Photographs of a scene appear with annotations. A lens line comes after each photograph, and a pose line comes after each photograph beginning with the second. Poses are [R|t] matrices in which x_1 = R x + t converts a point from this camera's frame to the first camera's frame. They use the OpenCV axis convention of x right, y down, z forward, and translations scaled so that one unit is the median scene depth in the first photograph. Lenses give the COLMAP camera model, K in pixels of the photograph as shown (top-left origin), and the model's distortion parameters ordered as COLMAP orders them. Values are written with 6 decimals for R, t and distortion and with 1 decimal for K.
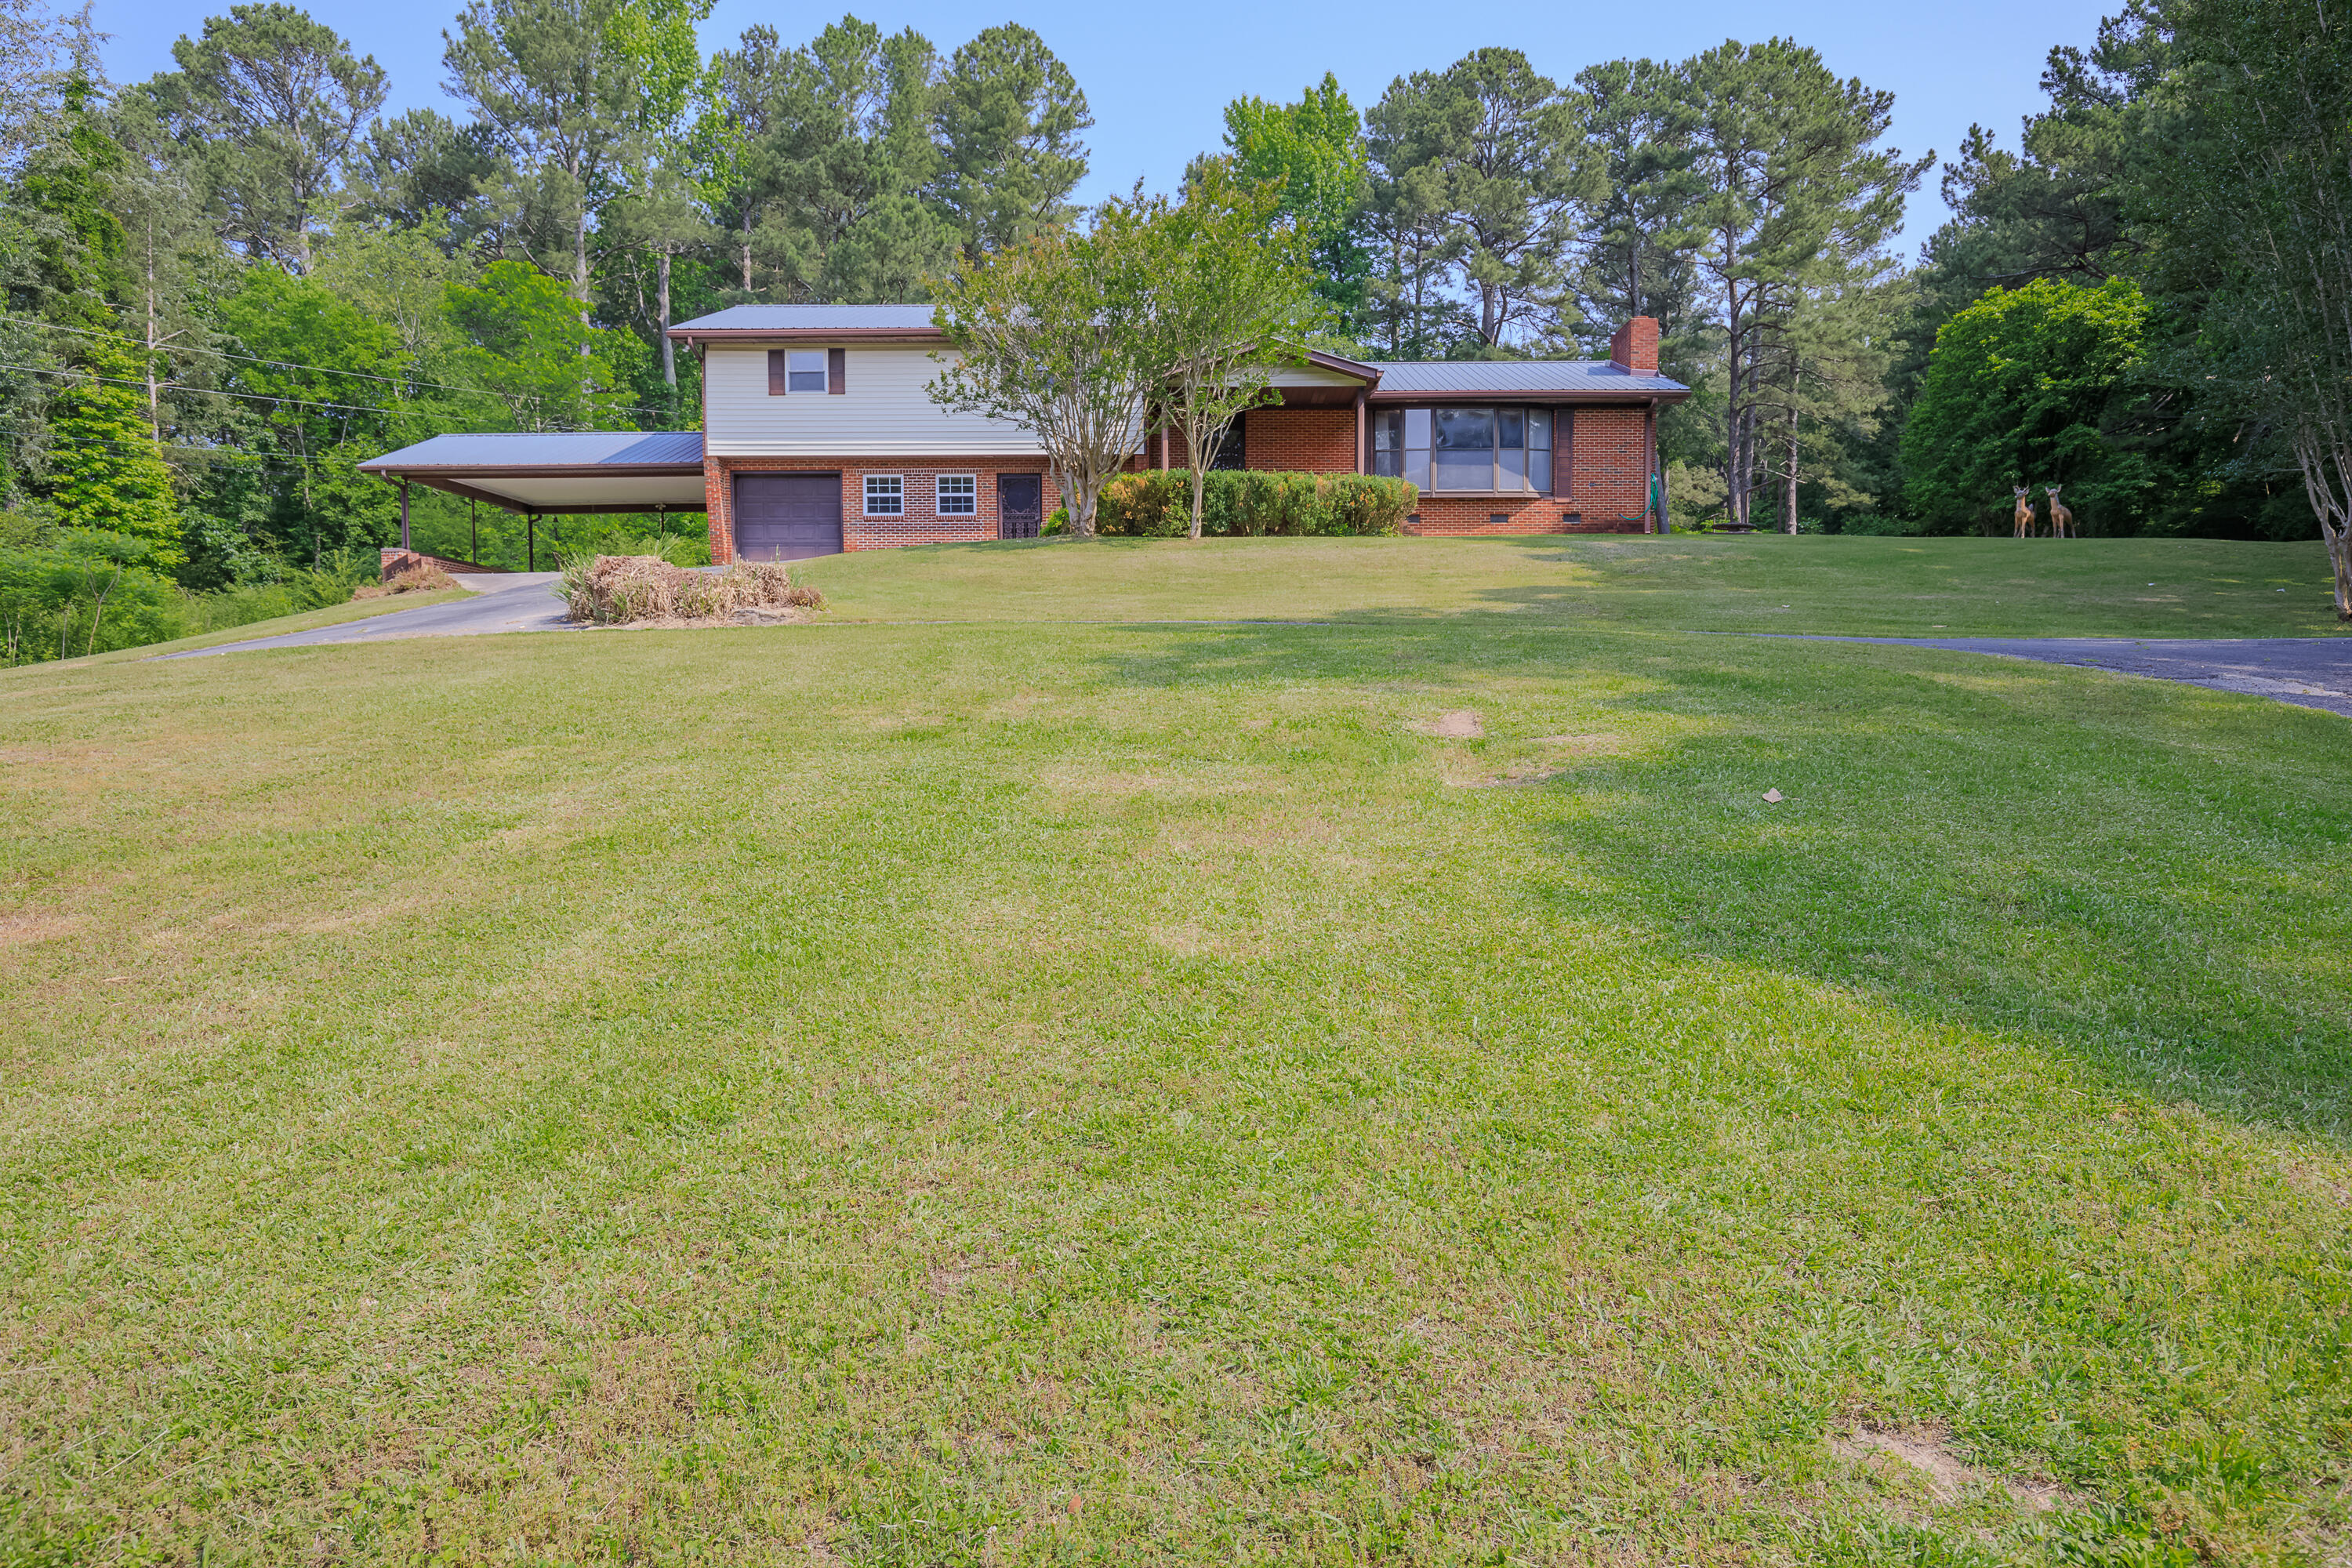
lens RADIAL K [[1565.9, 0, 1168.9], [0, 1565.9, 810.0], [0, 0, 1]] dist [-0.001036, 0.004043]
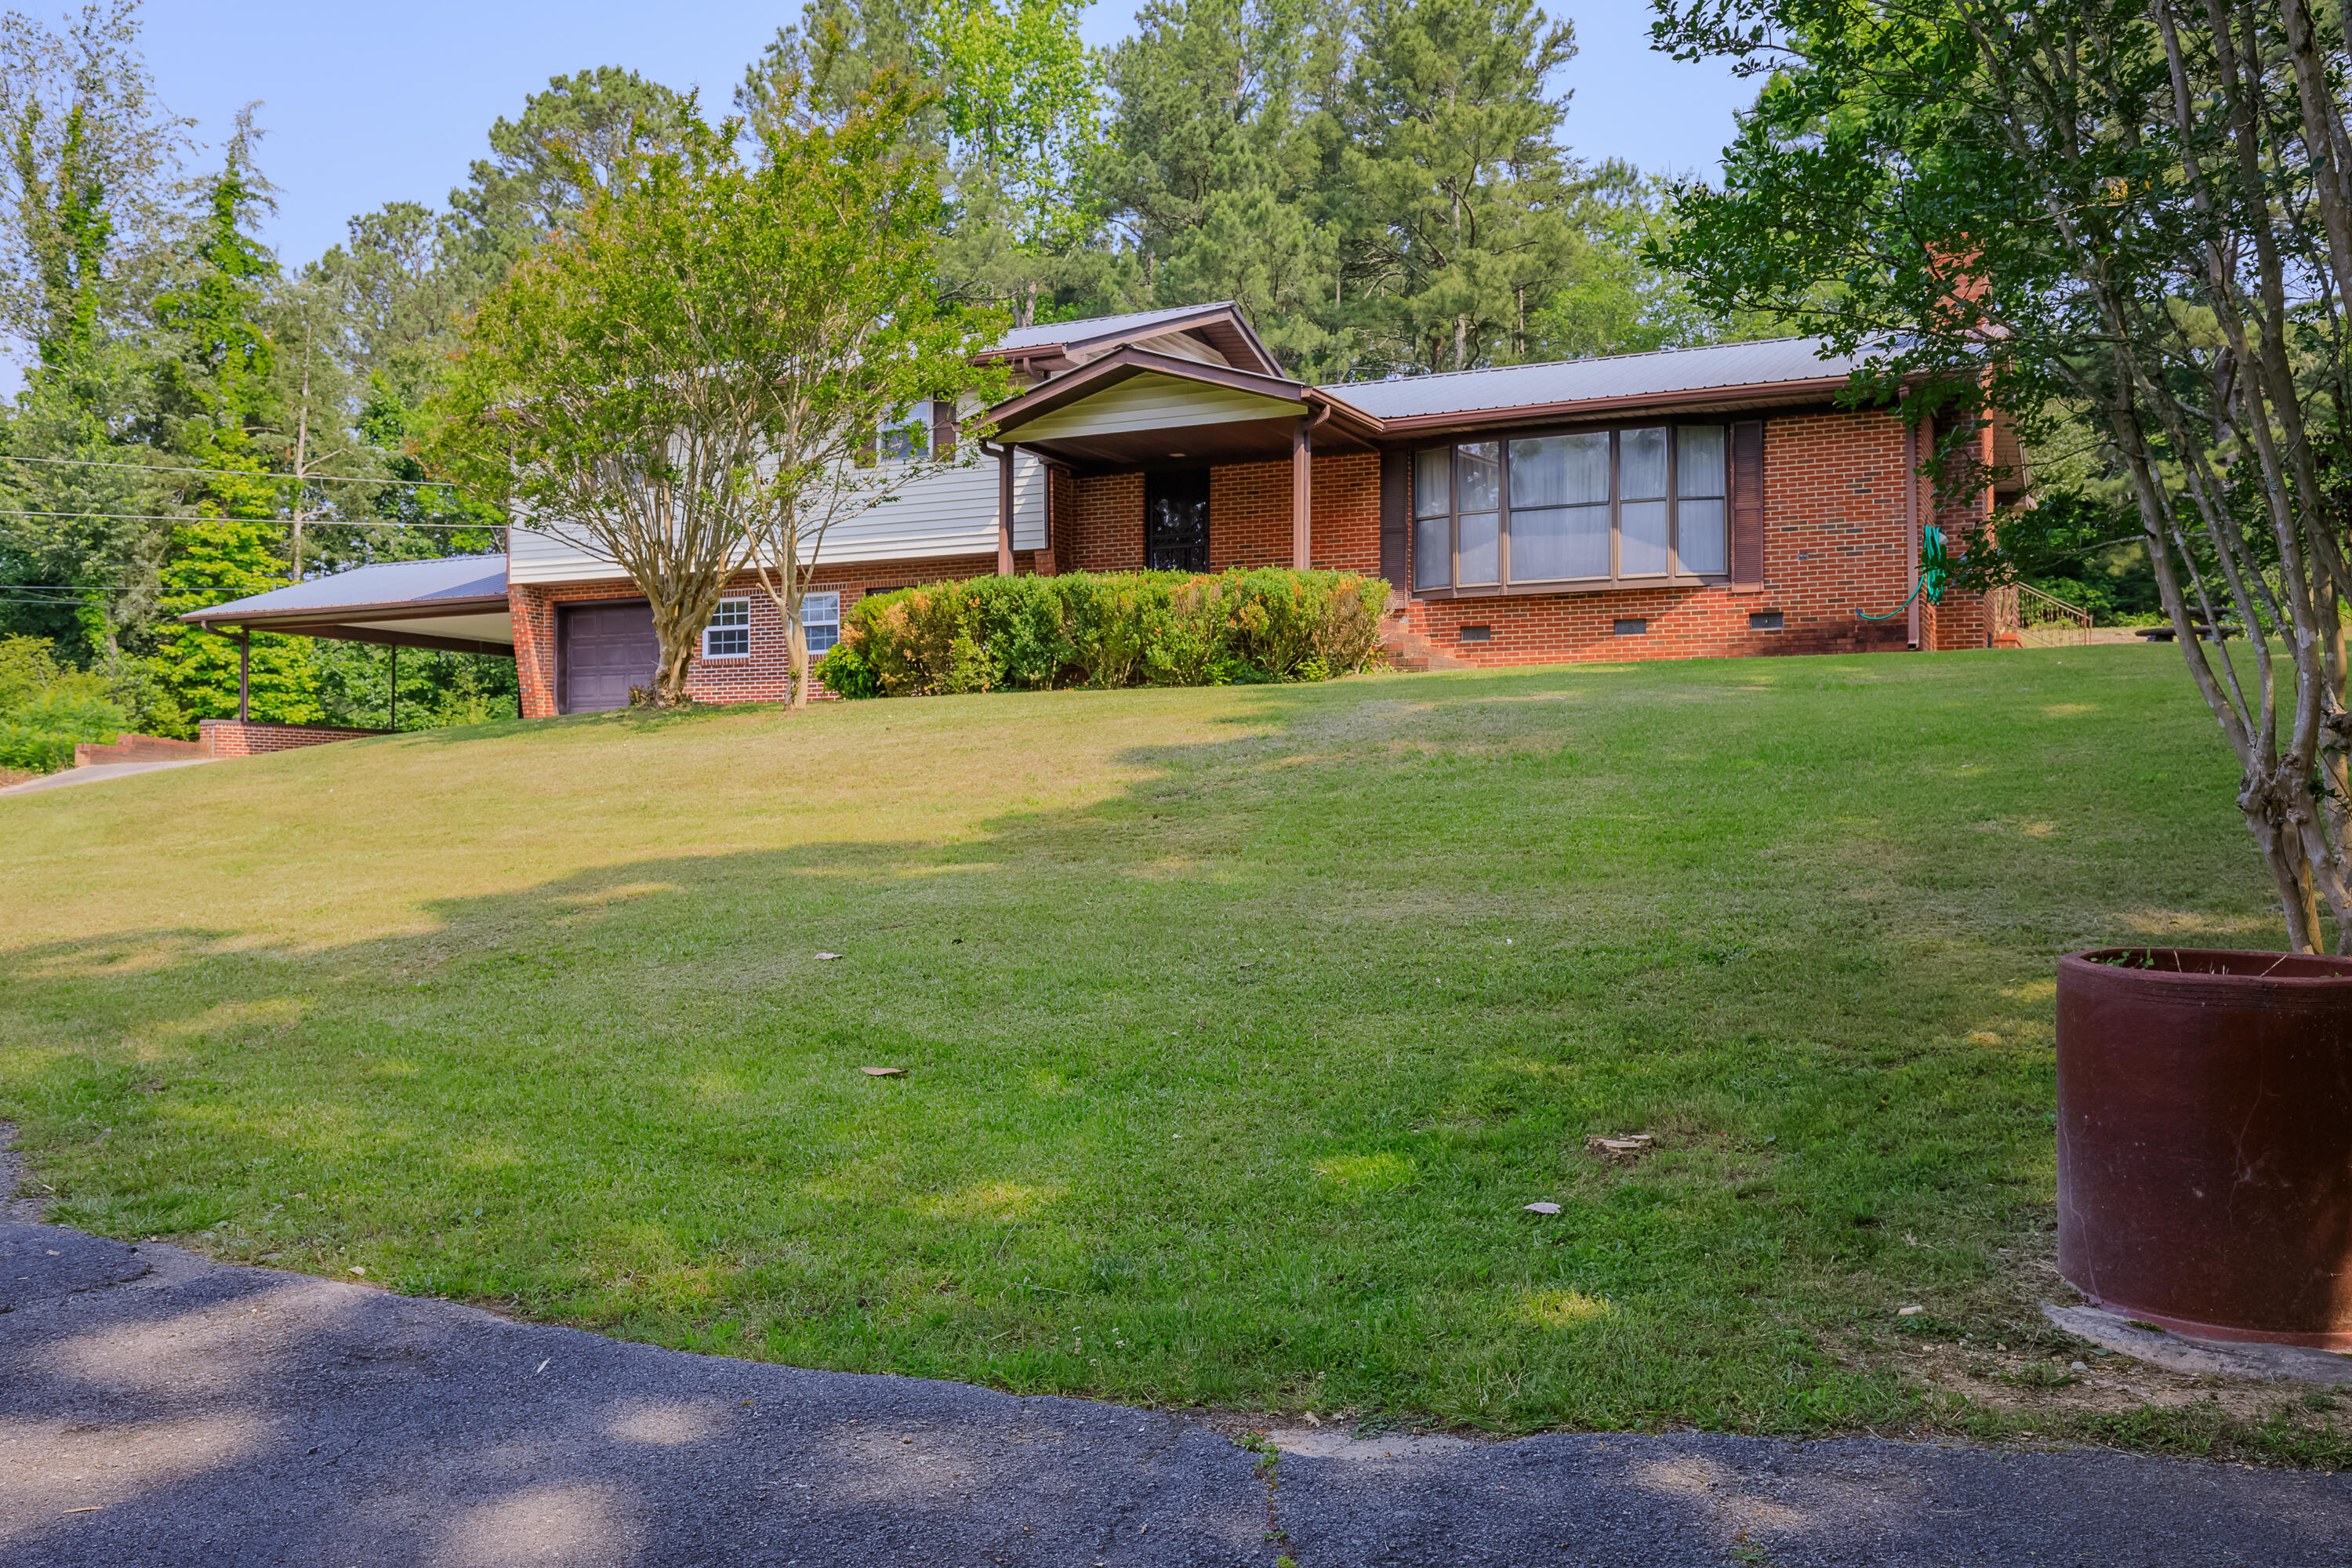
lens RADIAL K [[1982.2, 0, 1176.0], [0, 1982.2, 784.0], [0, 0, 1]] dist [0.026019, -0.004357]
pose [[0.911795, -0.007665, -0.410575, 0.255625], [-0.027544, 0.996433, -0.079771, -0.052219], [0.409722, 0.084044, 0.908331, 0.225368]]
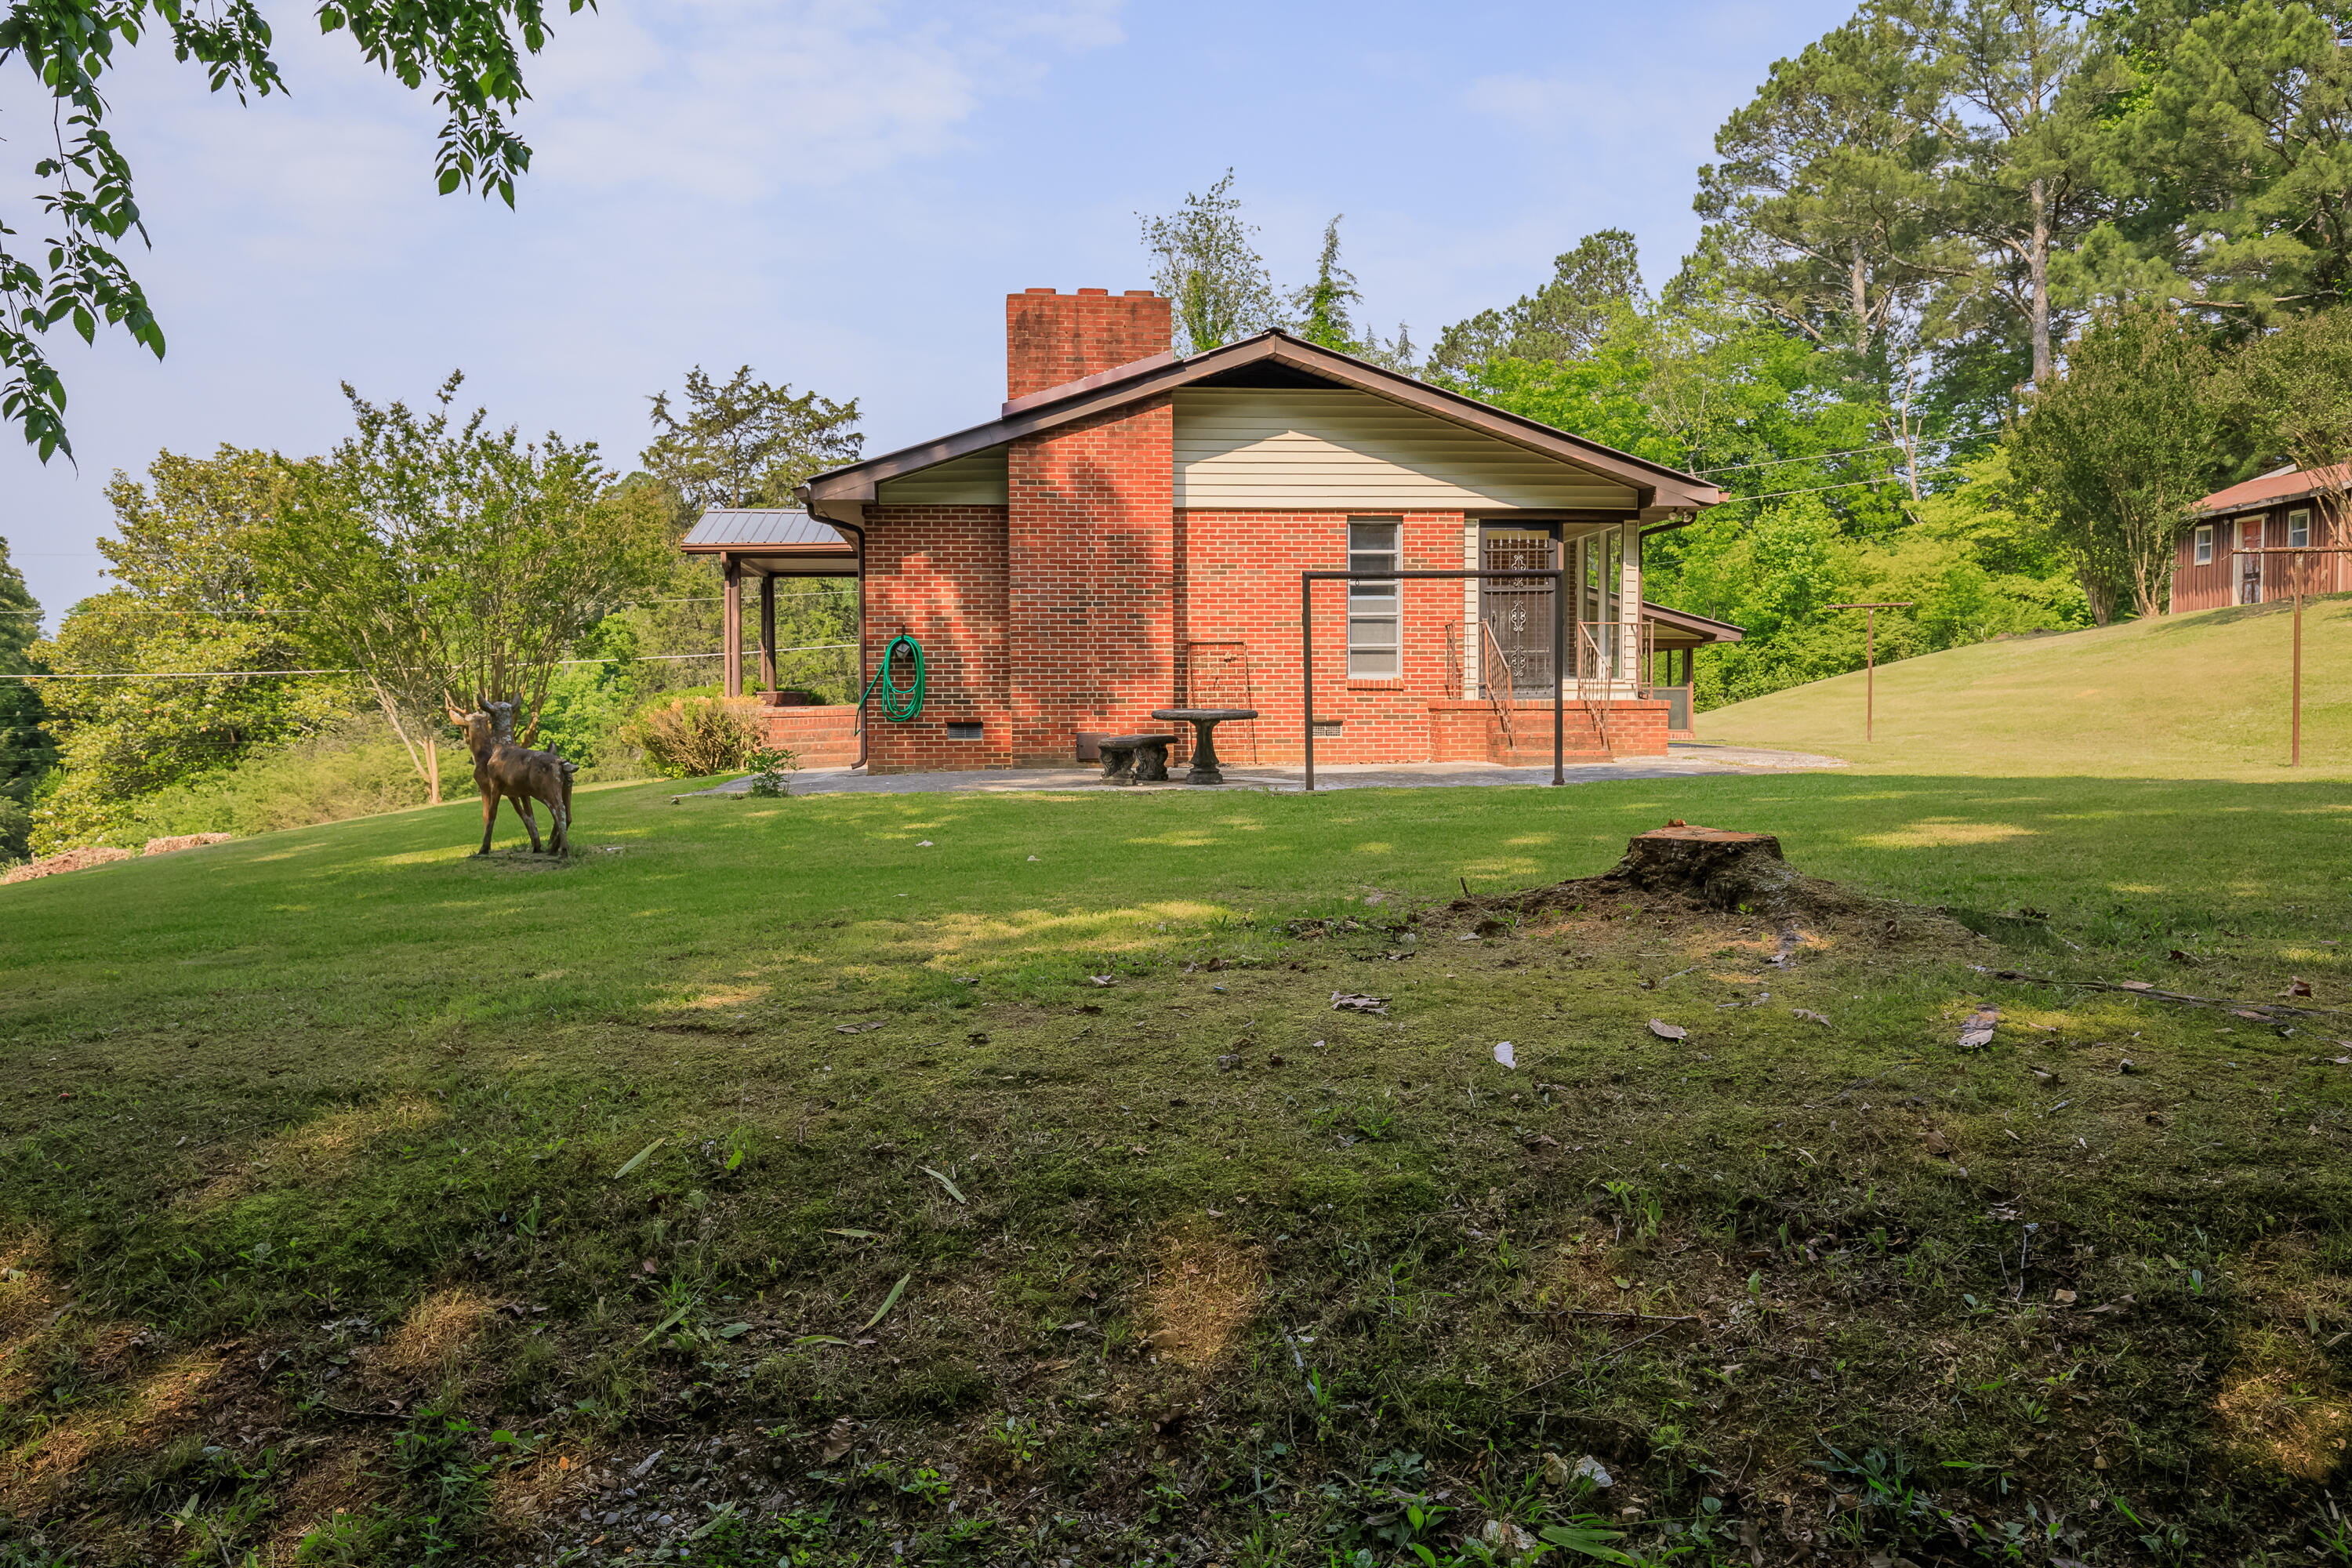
lens RADIAL K [[1810.2, 0, 1176.0], [0, 1810.2, 784.0], [0, 0, 1]] dist [0.004355, -0.001213]
pose [[0.128488, 0.045760, -0.990655, 0.652128], [-0.058844, 0.997527, 0.038445, -0.144025], [0.989964, 0.053354, 0.130863, 0.743285]]
